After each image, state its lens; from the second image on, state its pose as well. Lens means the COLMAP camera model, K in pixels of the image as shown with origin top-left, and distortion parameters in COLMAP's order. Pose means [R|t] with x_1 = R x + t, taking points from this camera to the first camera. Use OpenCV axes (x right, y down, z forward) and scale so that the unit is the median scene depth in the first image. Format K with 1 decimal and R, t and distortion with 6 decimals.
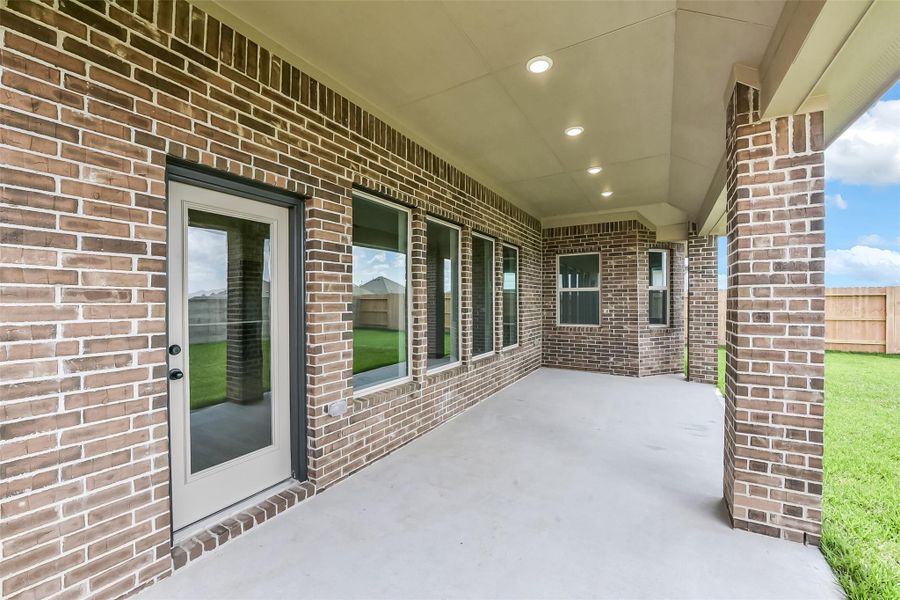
lens RADIAL K [[354.2, 0, 453.3], [0, 354.2, 301.3], [0, 0, 1]] dist [-0.018392, -0.001736]
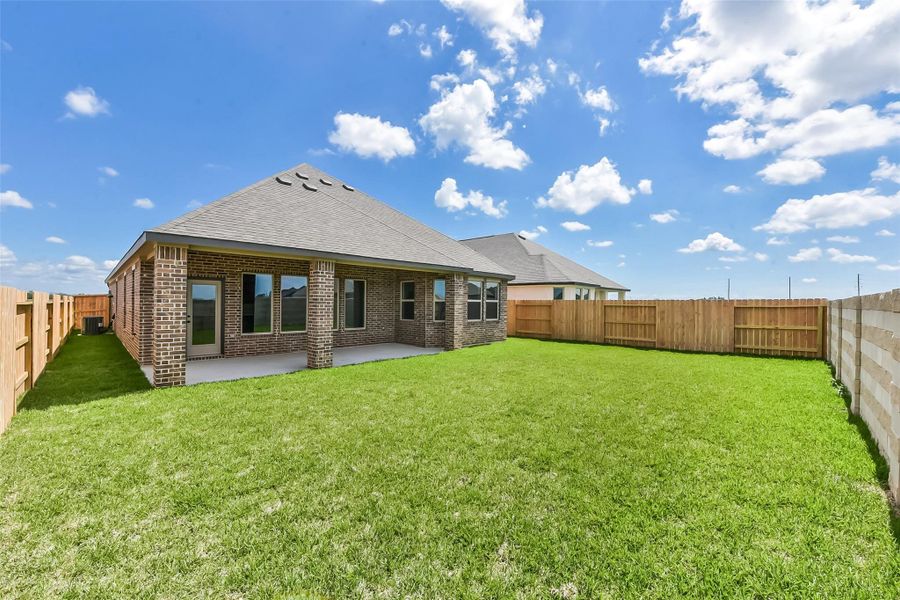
lens RADIAL K [[354.2, 0, 448.8], [0, 354.2, 304.9], [0, 0, 1]] dist [-0.018392, -0.001736]
pose [[0.966383, 0.012267, -0.256813, 2.085016], [-0.011959, 0.999925, 0.002760, -0.036965], [0.256827, 0.000404, 0.966457, -1.459493]]
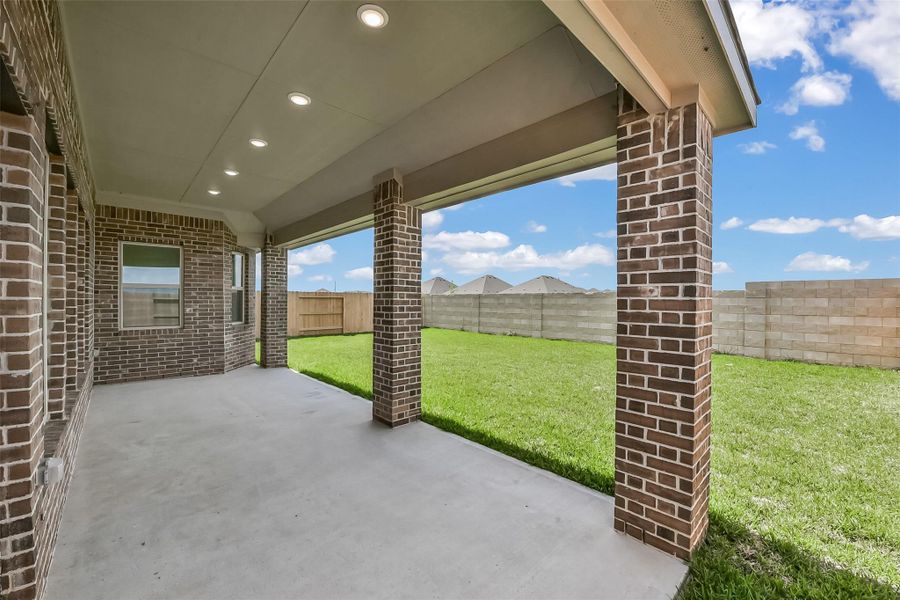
lens RADIAL K [[354.2, 0, 450.7], [0, 354.2, 300.6], [0, 0, 1]] dist [-0.018392, -0.001736]
pose [[0.283022, 0.006021, 0.959094, -0.518419], [-0.005463, 0.999974, -0.004665, 0.004151], [-0.959098, -0.003919, 0.283048, 0.122296]]
